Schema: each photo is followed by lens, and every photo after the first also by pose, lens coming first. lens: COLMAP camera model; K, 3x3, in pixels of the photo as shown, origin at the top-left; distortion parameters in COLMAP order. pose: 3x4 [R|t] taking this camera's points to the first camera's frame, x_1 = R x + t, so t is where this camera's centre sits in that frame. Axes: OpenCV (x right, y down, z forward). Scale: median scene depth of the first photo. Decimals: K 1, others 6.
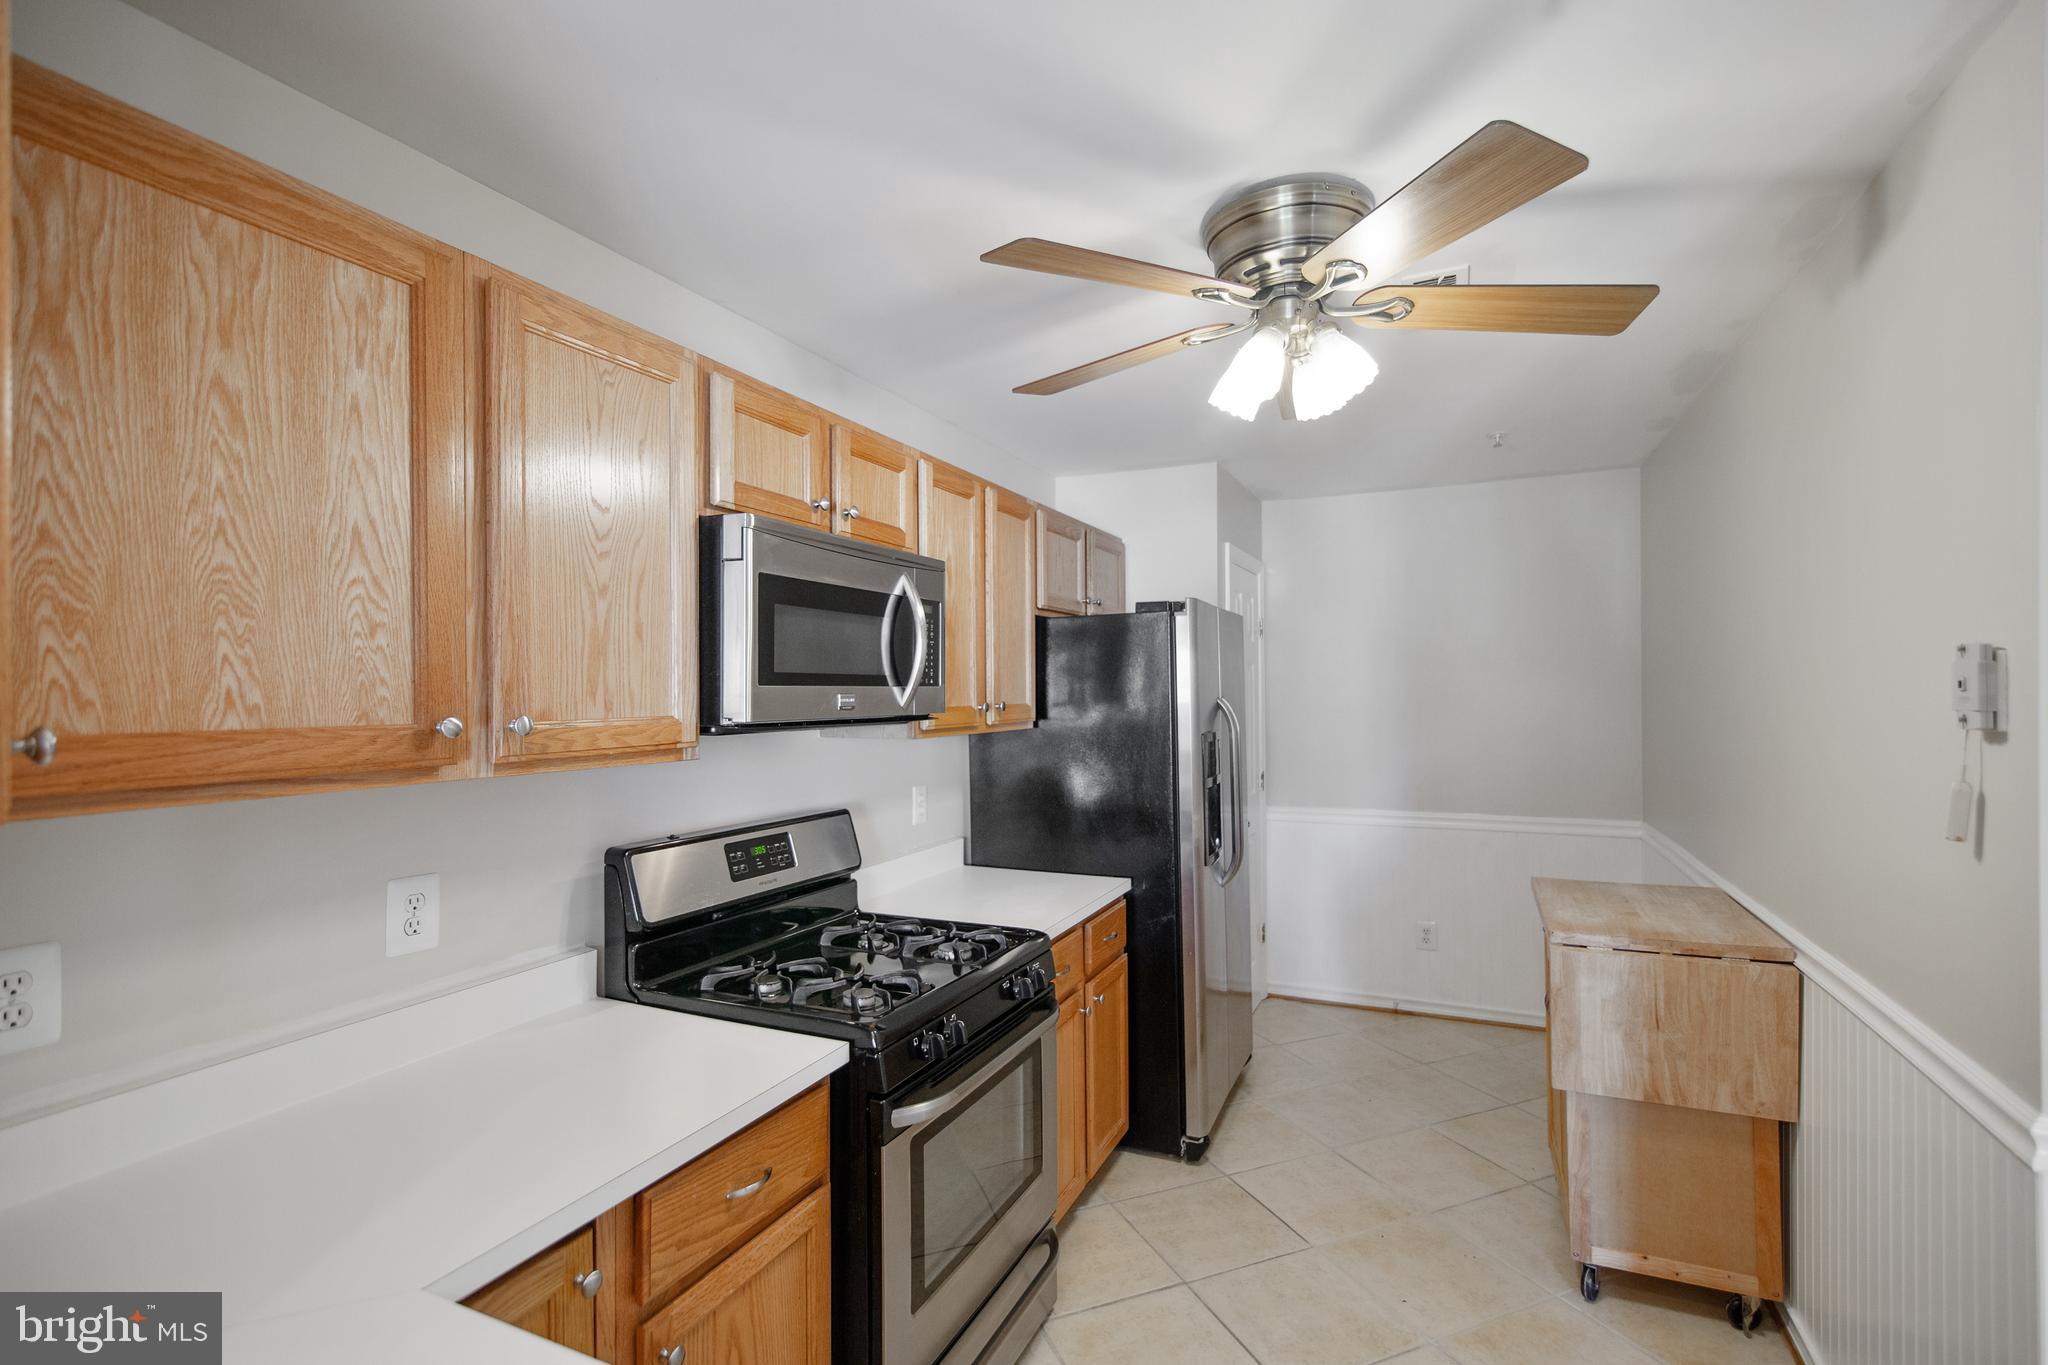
lens RADIAL K [[945.2, 0, 1019.9], [0, 945.2, 700.2], [0, 0, 1]] dist [0.000558, 0.001329]
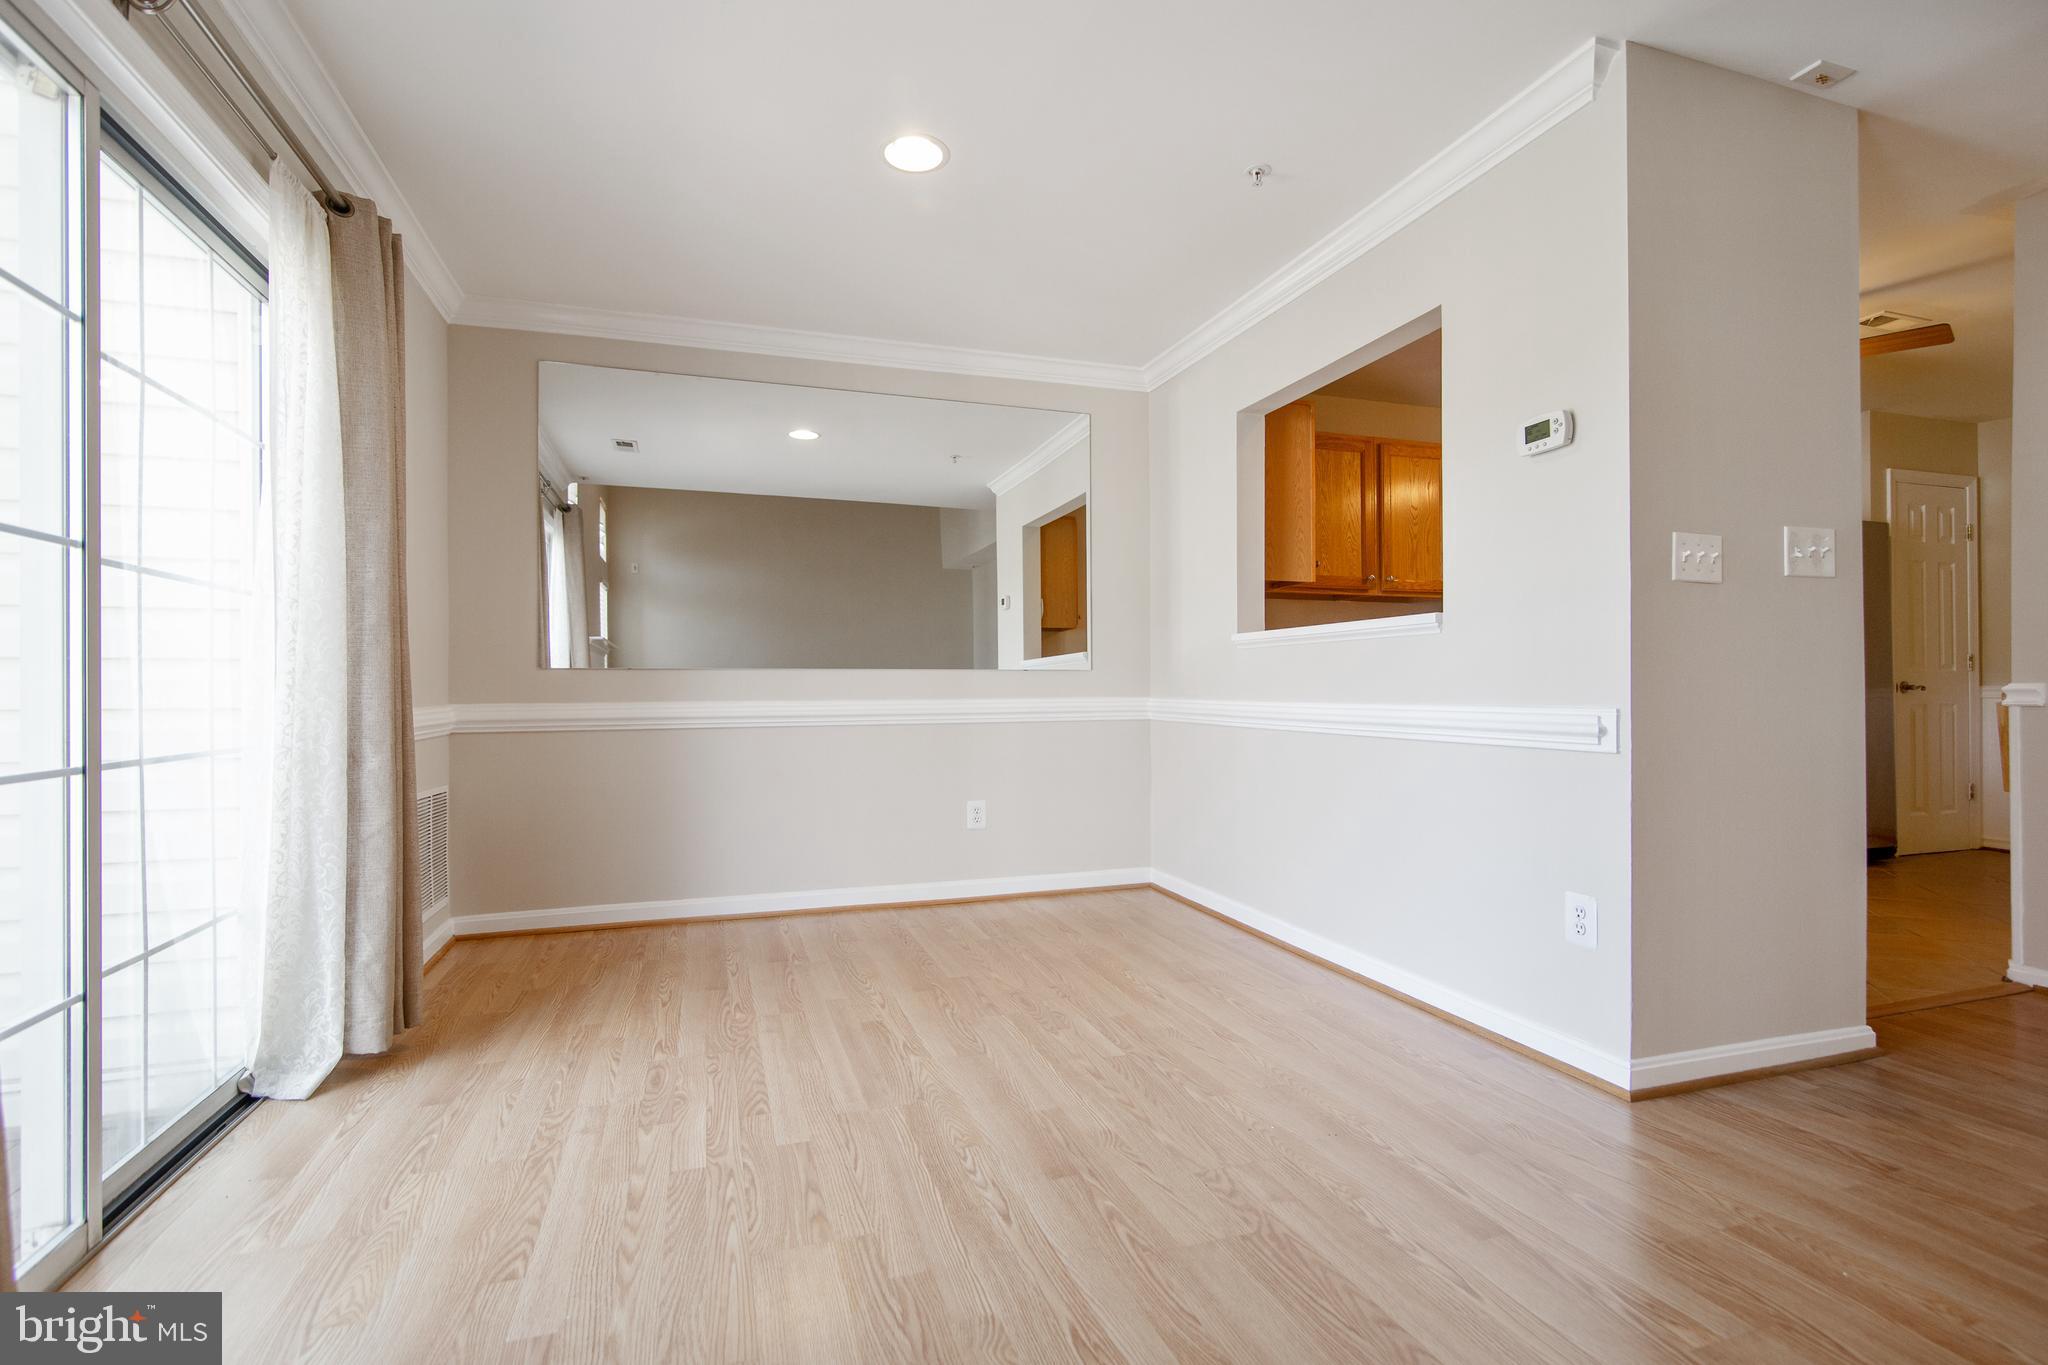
lens RADIAL K [[949.8, 0, 1027.8], [0, 949.8, 688.1], [0, 0, 1]] dist [0.003410, 0.000772]
pose [[0.693762, 0.006711, -0.720173, 0.748129], [-0.006852, 0.999973, 0.002718, 0.311136], [0.720172, 0.003049, 0.693789, -1.681458]]
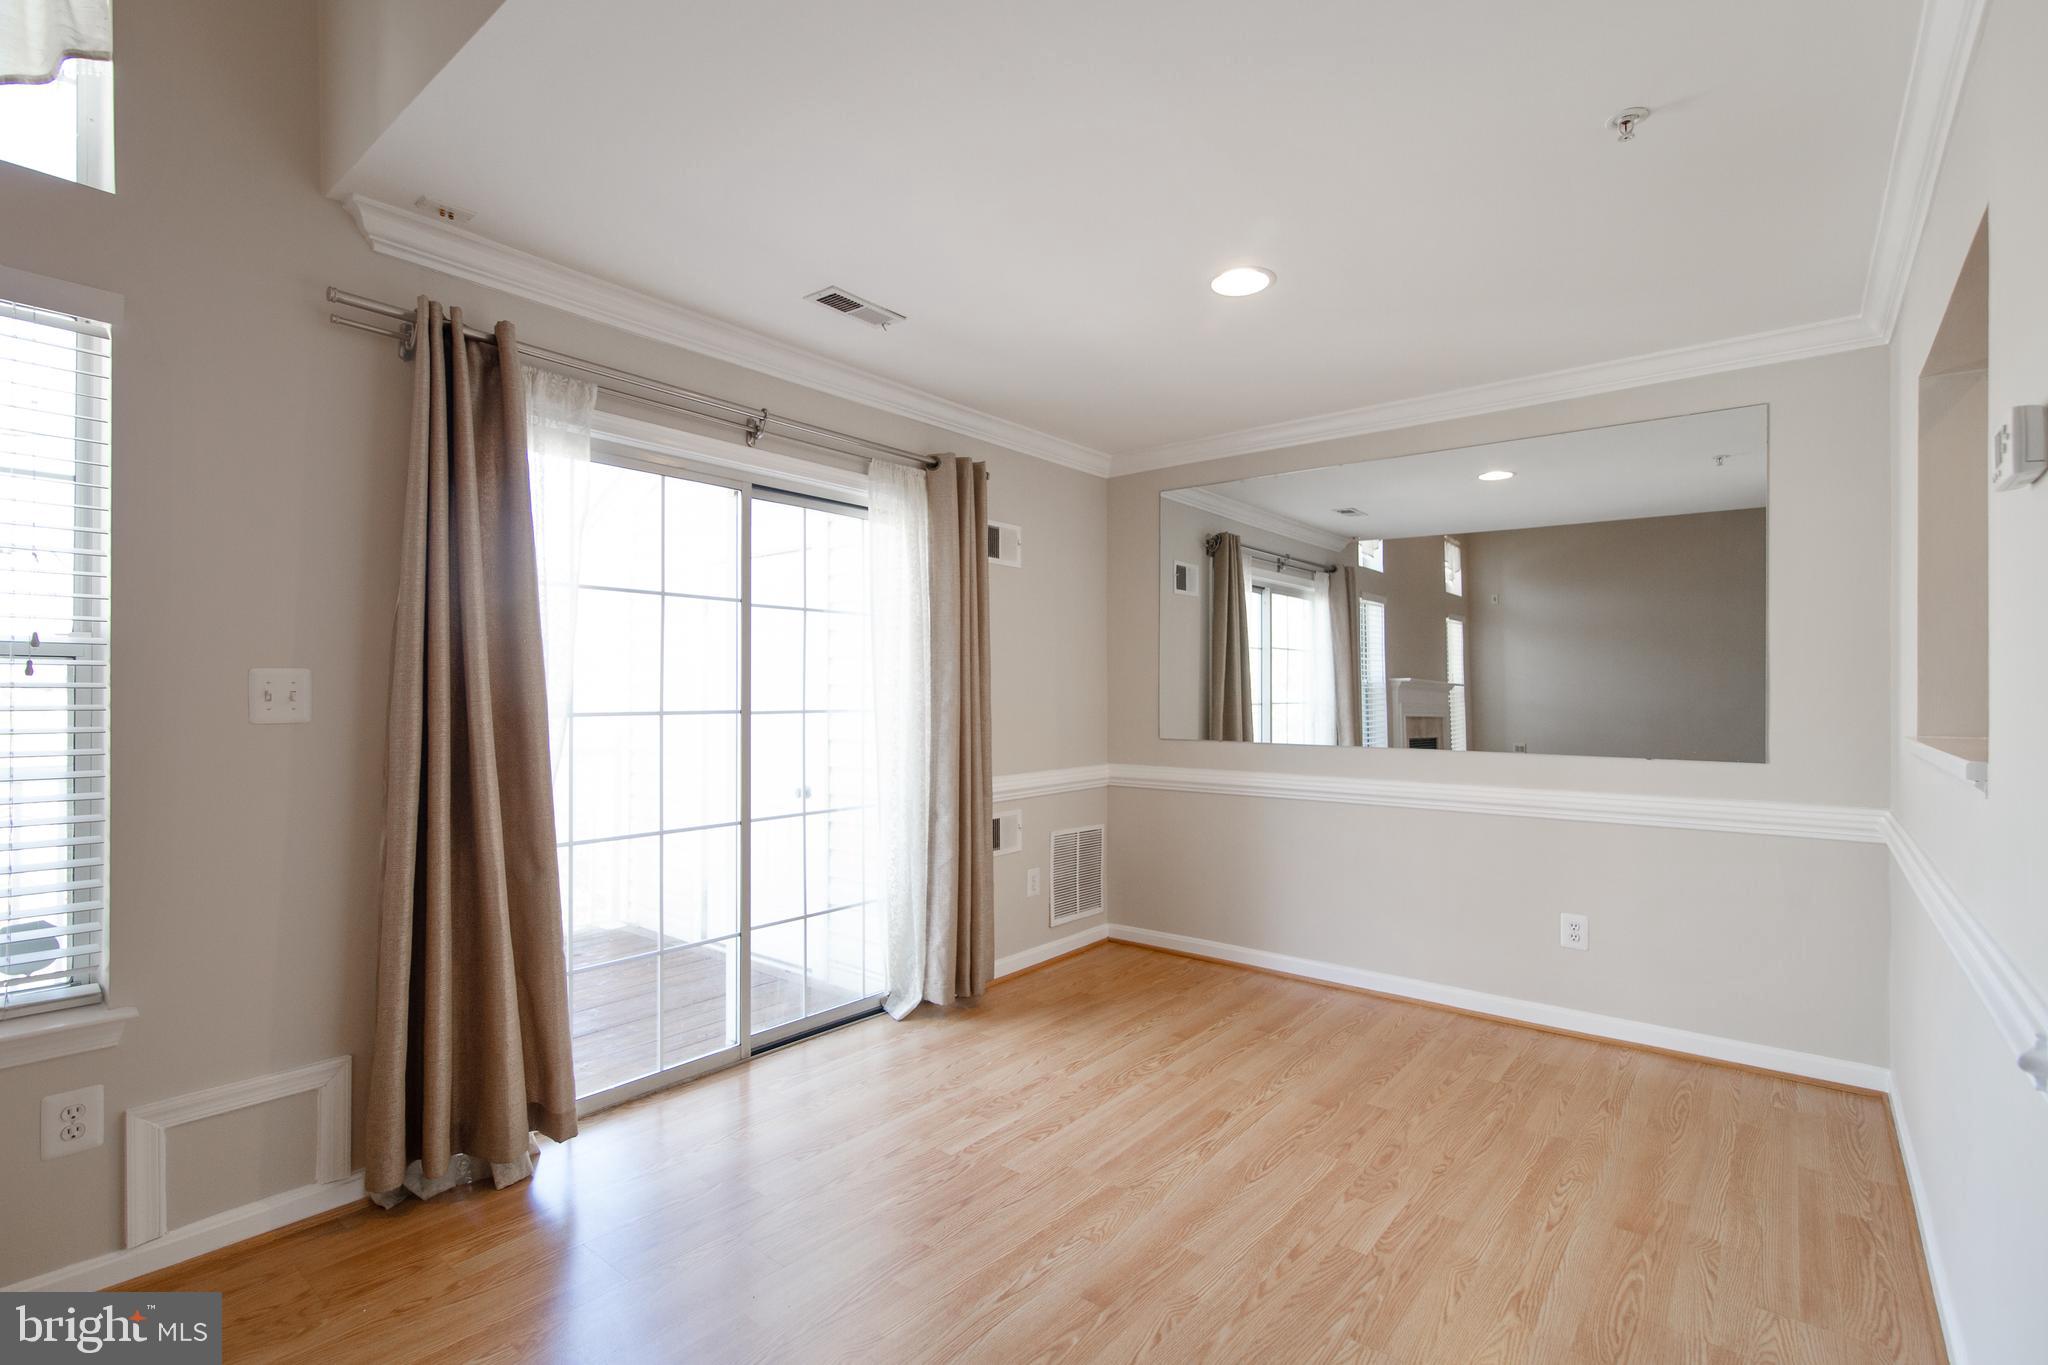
lens RADIAL K [[949.8, 0, 1027.8], [0, 949.8, 688.1], [0, 0, 1]] dist [0.003410, 0.000772]
pose [[-0.230526, 0.006793, -0.973043, 1.117383], [-0.007848, 0.999930, 0.008840, 0.124388], [0.973035, 0.009674, -0.230456, -0.774706]]
